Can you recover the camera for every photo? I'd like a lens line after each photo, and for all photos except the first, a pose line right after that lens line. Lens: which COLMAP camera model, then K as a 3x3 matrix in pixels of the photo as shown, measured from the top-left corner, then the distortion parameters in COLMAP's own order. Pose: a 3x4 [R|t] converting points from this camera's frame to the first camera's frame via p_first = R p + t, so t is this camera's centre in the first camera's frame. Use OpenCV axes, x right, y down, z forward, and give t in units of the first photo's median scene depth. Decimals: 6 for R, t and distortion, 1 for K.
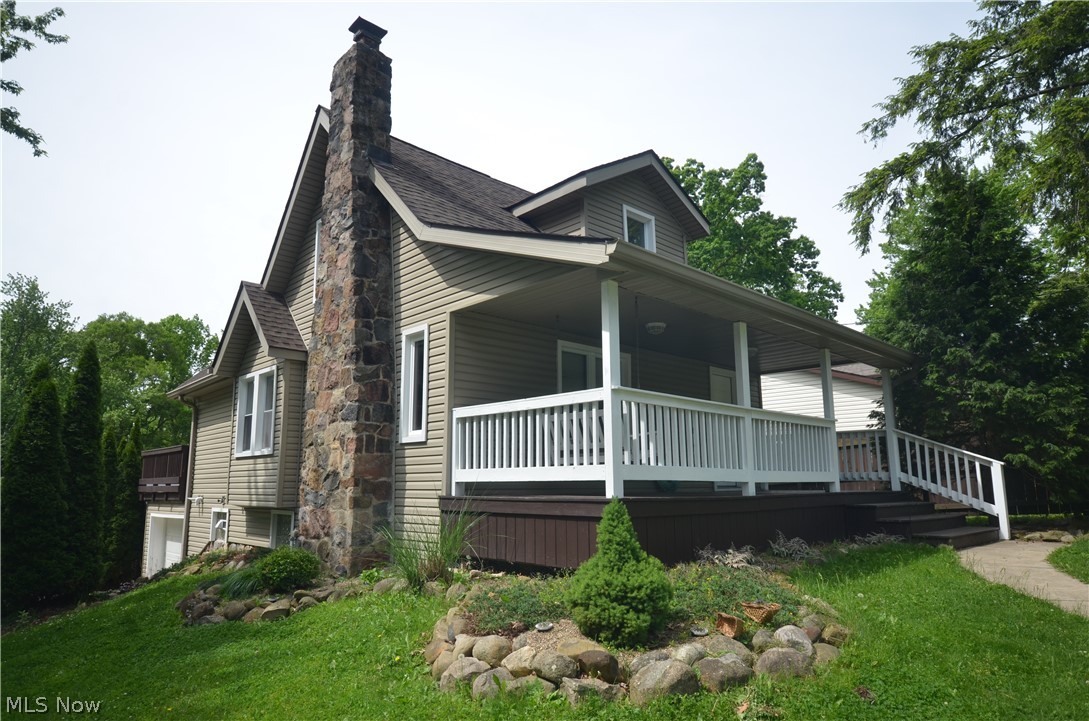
lens RADIAL K [[671.1, 0, 540.4], [0, 671.1, 384.0], [0, 0, 1]] dist [0.015305, 0.002182]
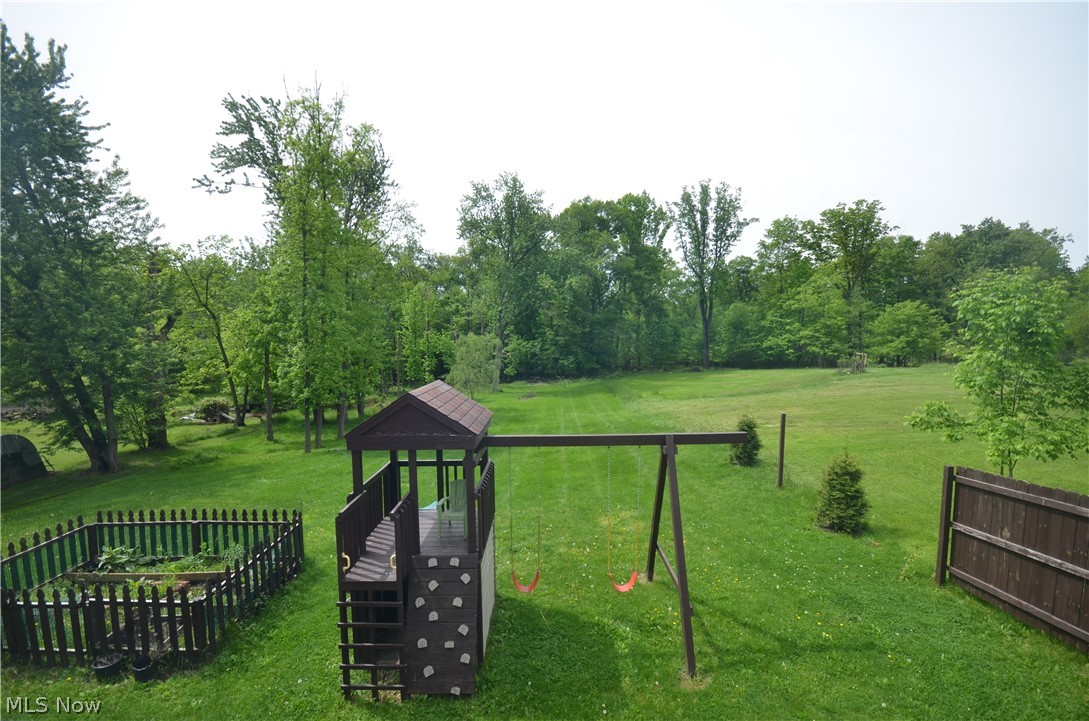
lens RADIAL K [[475.7, 0, 536.7], [0, 475.7, 371.8], [0, 0, 1]] dist [0.004431, -0.009097]
pose [[0.739137, 0.058098, -0.671045, -0.118073], [0.105450, 0.974007, 0.200478, 0.025880], [0.665250, -0.218942, 0.713797, 0.331013]]
